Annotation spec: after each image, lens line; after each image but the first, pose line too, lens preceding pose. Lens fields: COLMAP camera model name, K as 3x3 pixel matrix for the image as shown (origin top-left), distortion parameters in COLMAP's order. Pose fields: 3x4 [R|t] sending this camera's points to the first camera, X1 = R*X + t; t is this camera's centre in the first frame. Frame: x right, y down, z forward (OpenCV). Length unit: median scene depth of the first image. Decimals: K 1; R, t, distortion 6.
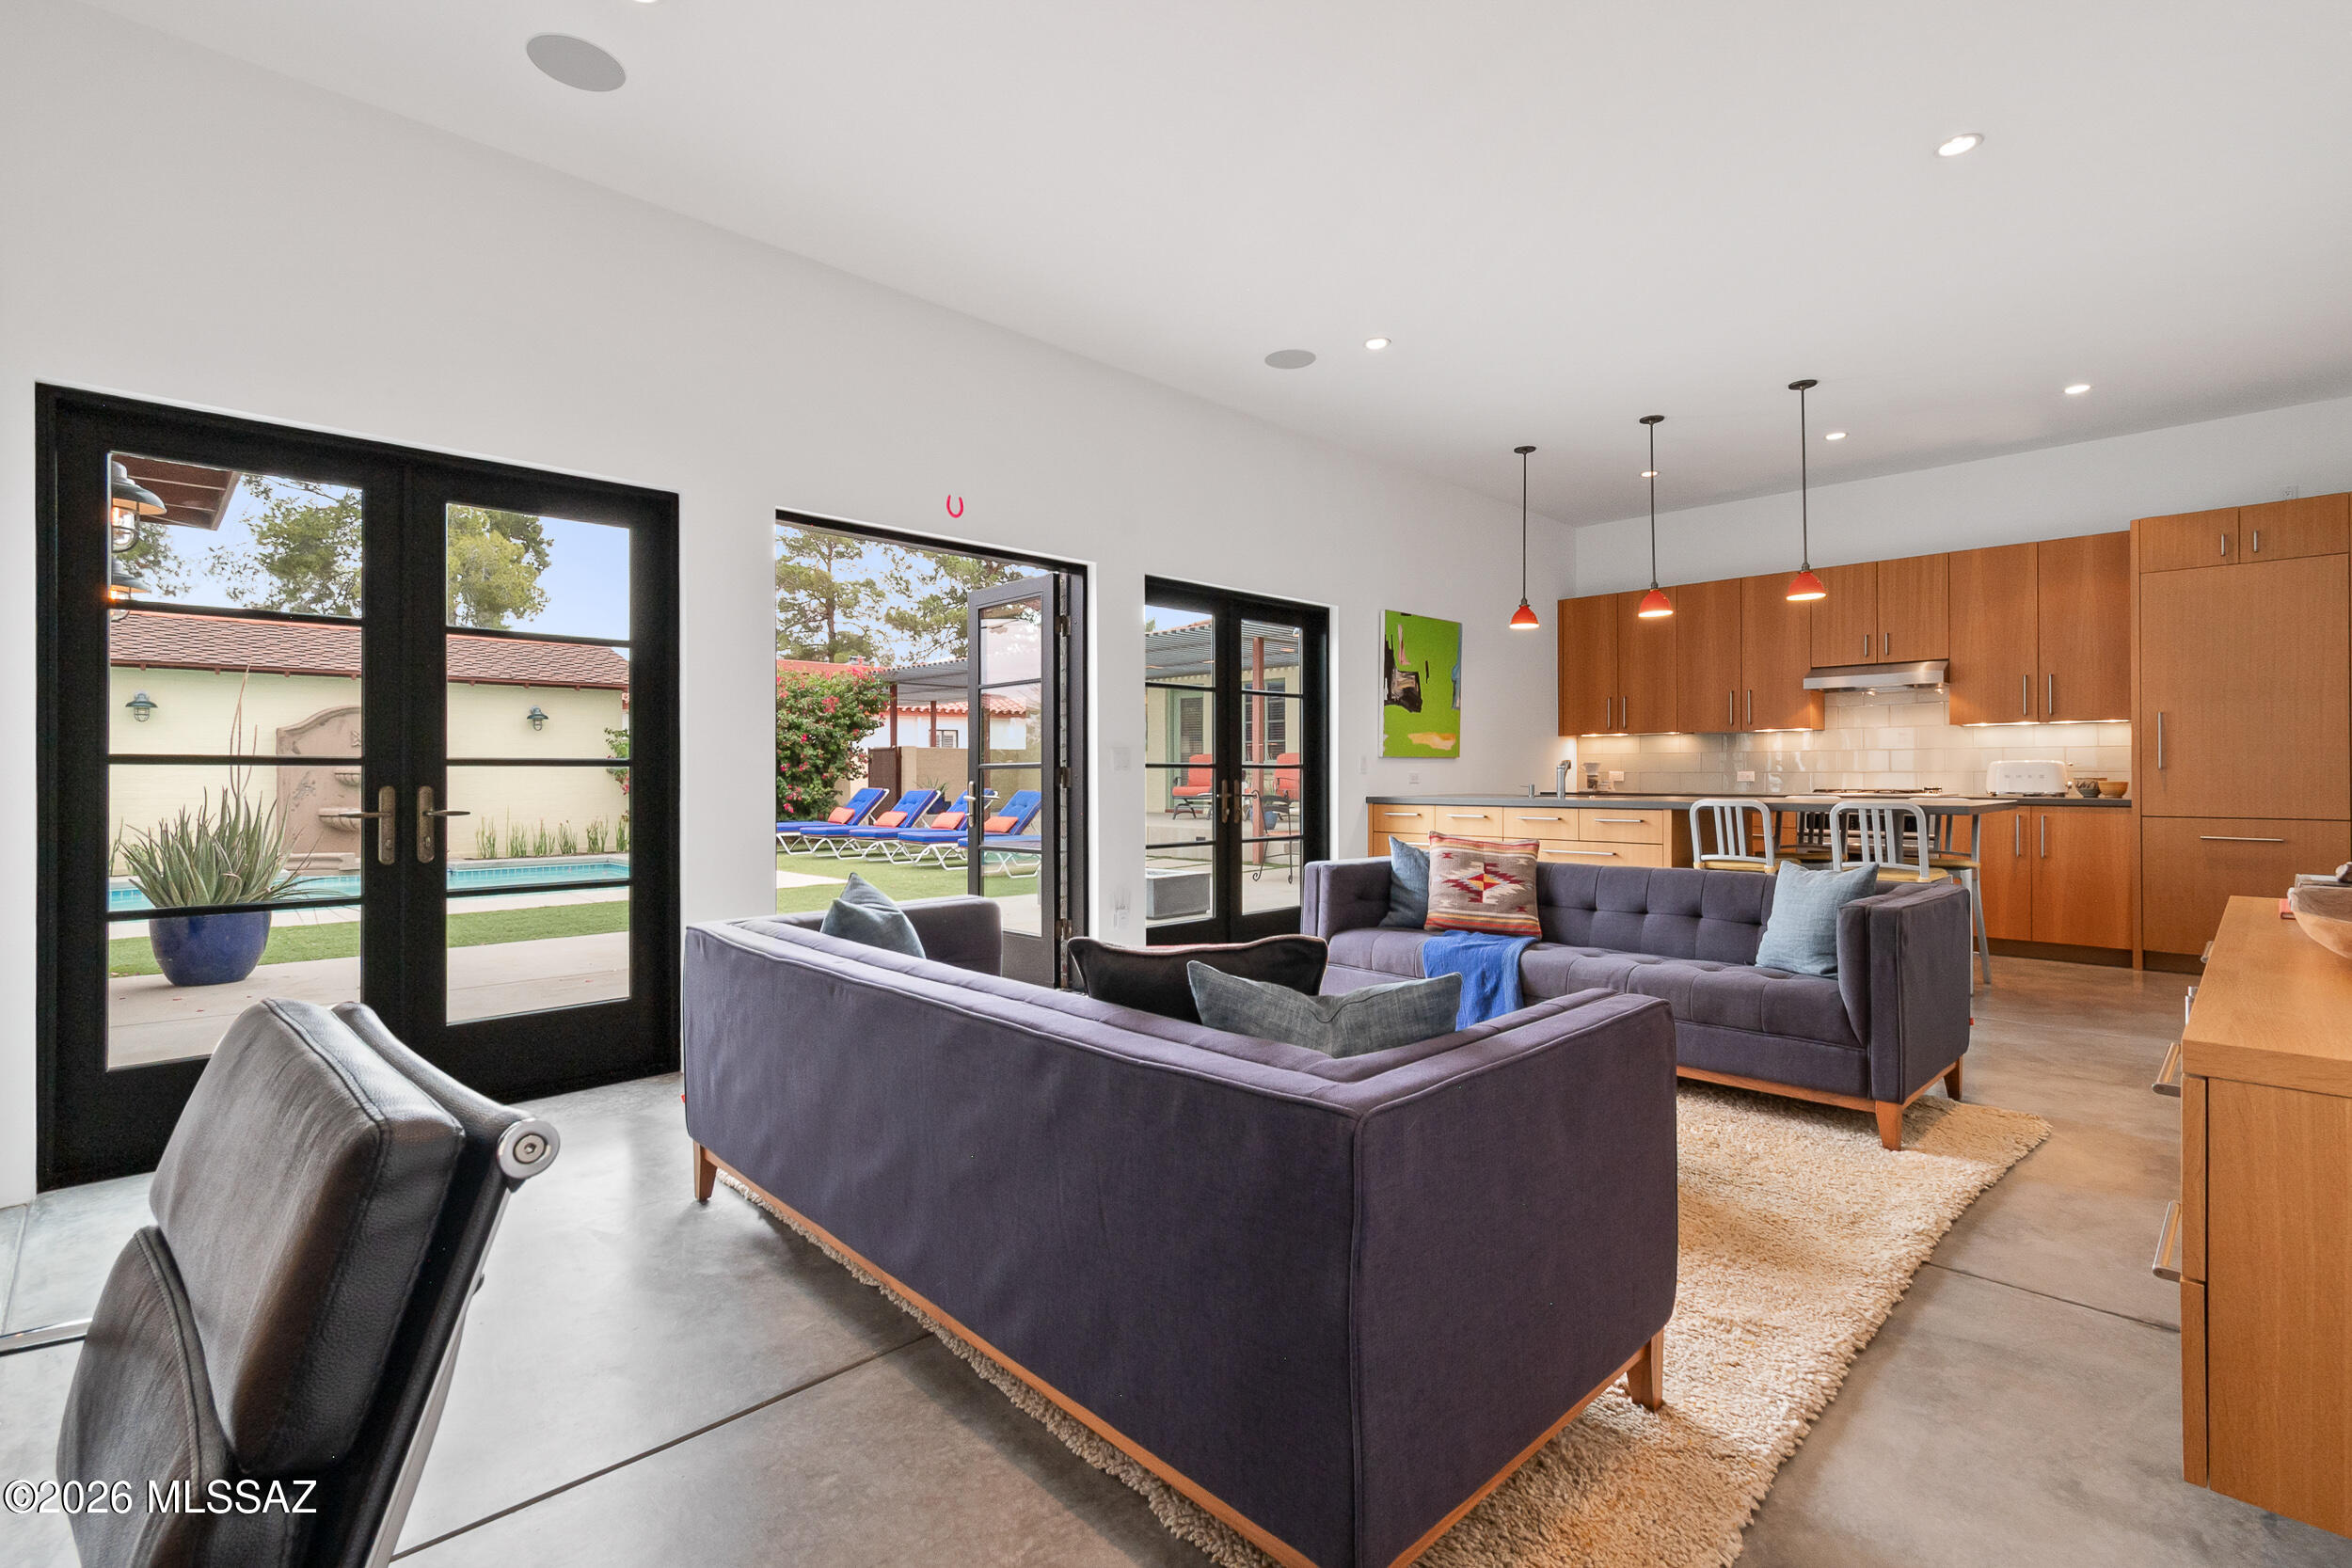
lens RADIAL K [[1074.7, 0, 1179.6], [0, 1074.7, 769.5], [0, 0, 1]] dist [-0.000701, 0.000267]
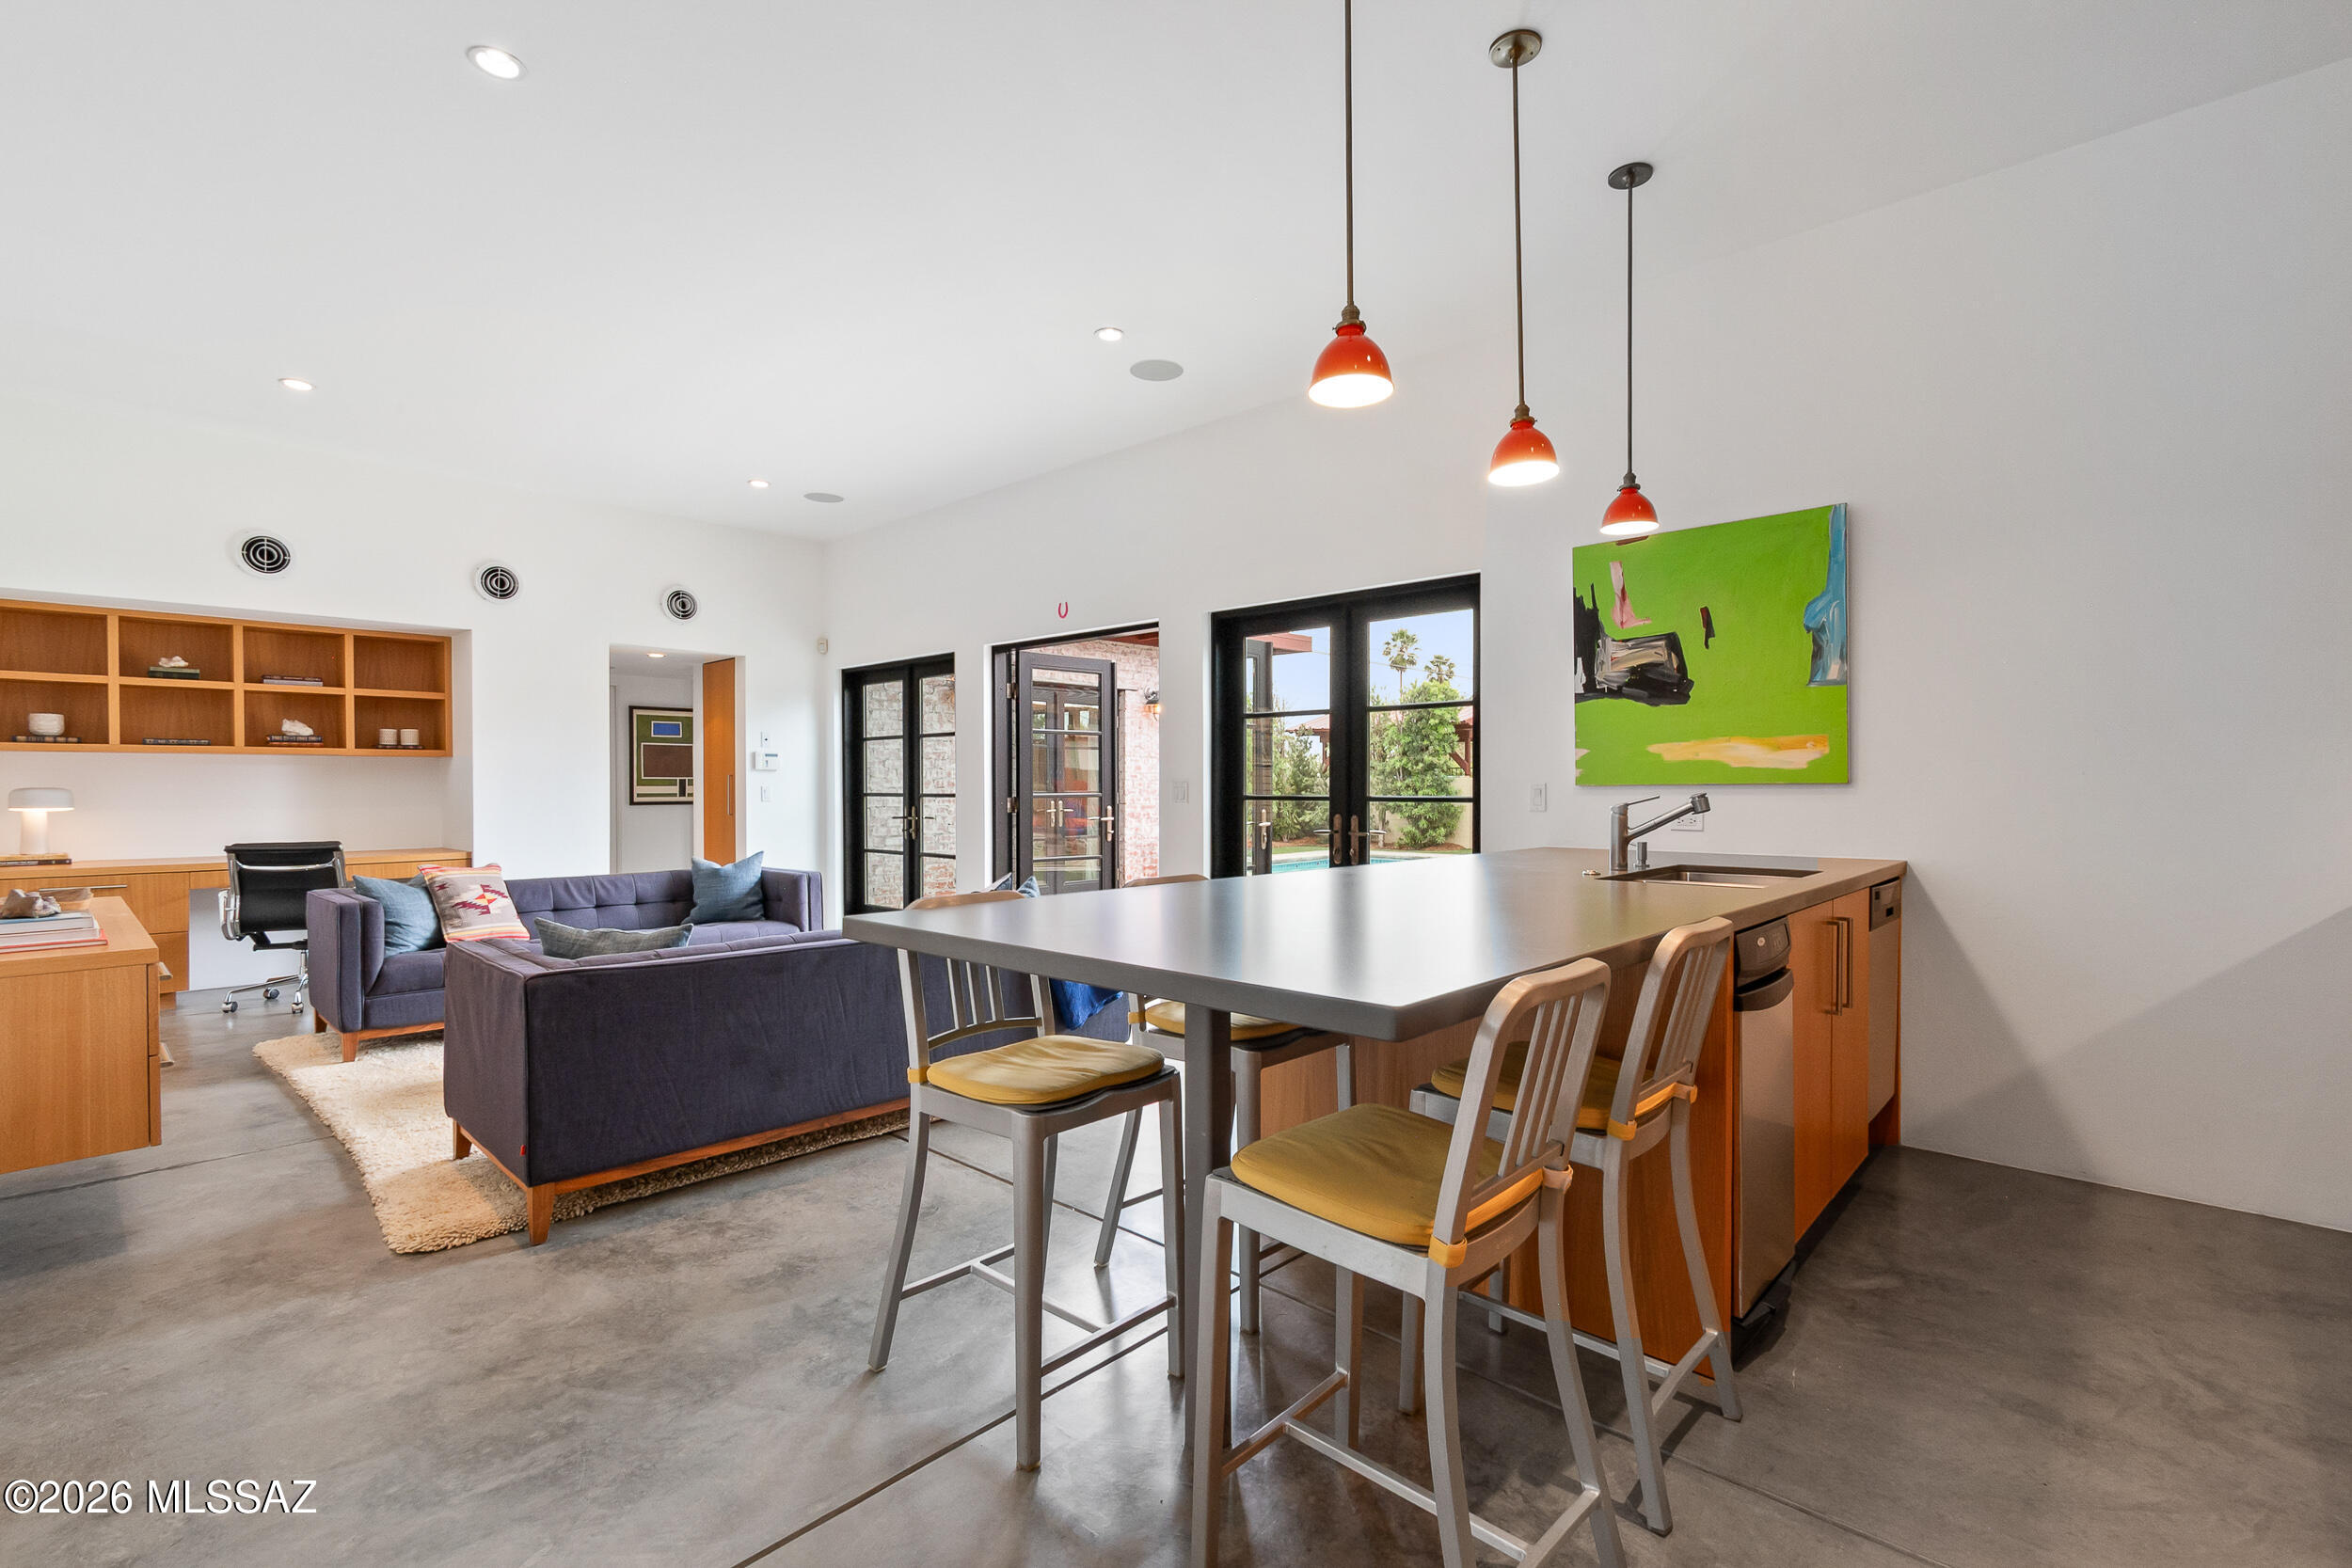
lens RADIAL K [[1057.9, 0, 1192.5], [0, 1057.9, 790.2], [0, 0, 1]] dist [0.000662, 0.000852]
pose [[0.049593, 0.005522, -0.998754, 0.797069], [0.005892, 0.999966, 0.005821, -0.014000], [0.998752, -0.006174, 0.049559, 0.756877]]
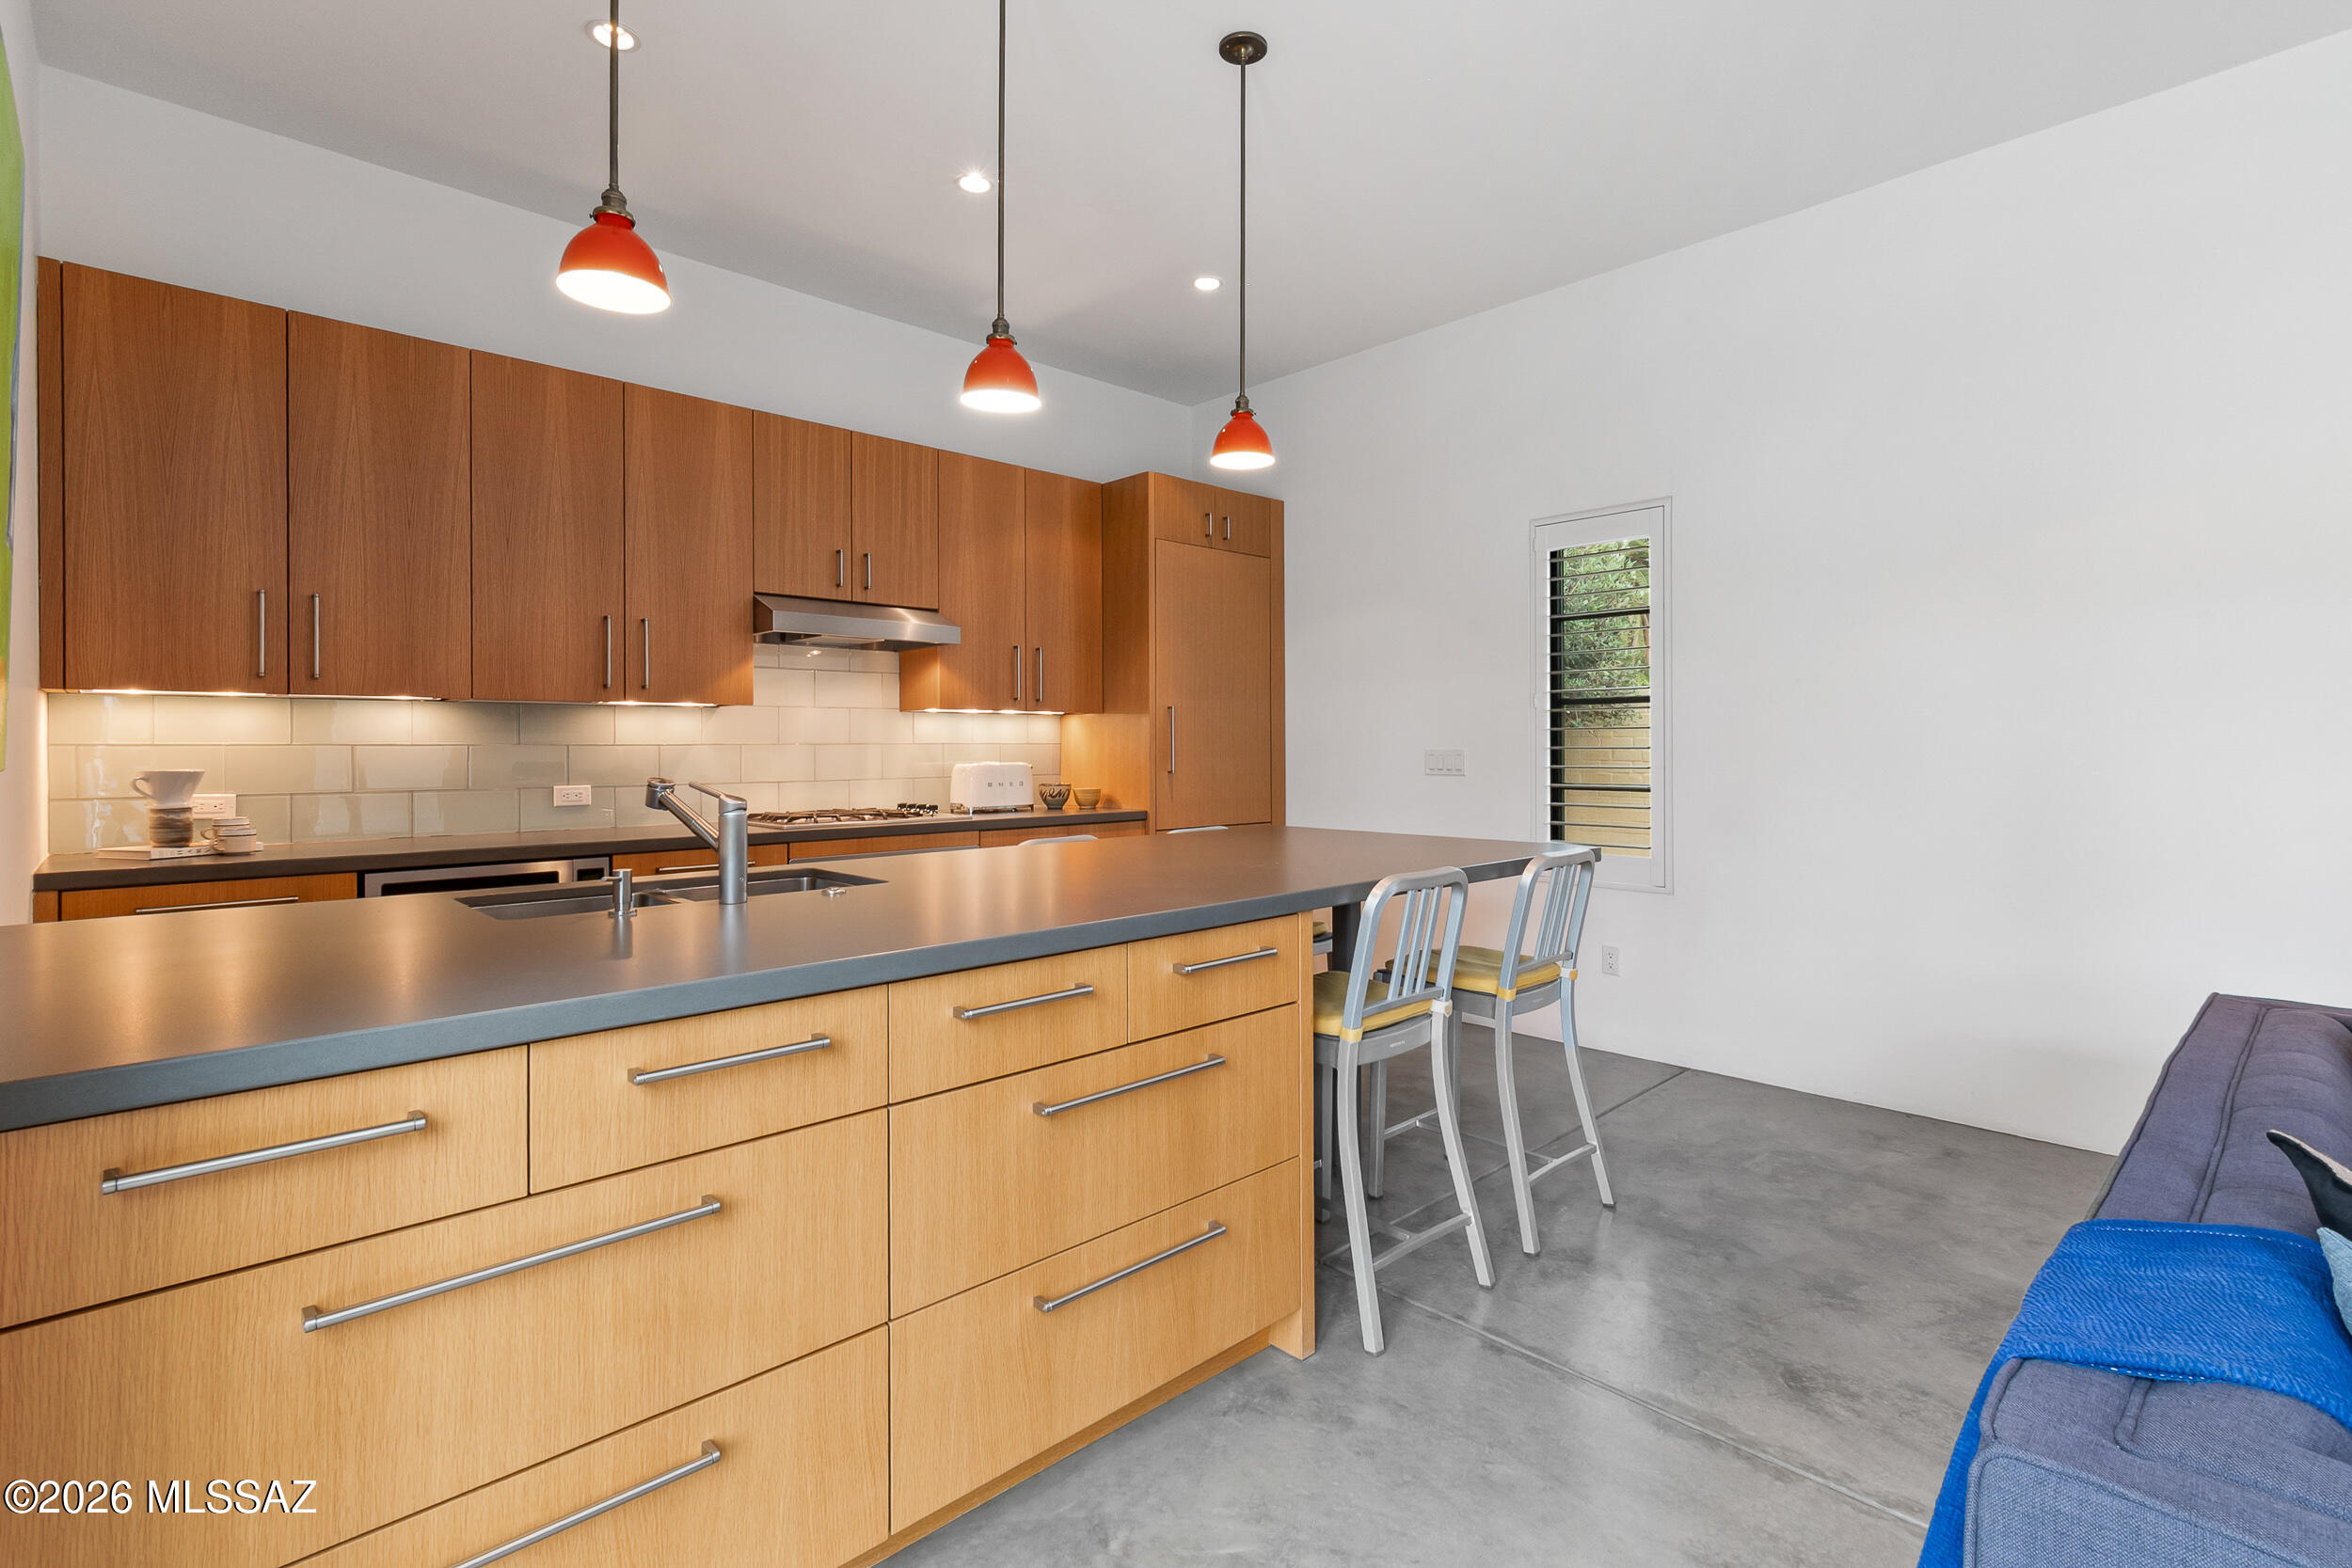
lens RADIAL K [[1097.7, 0, 1181.1], [0, 1097.7, 746.2], [0, 0, 1]] dist [0.002286, 0.000718]
pose [[0.016729, 0.000097, 0.999860, 0.042582], [-0.000757, 1.000000, -0.000084, -0.018707], [-0.999860, -0.000755, 0.016729, 0.837755]]
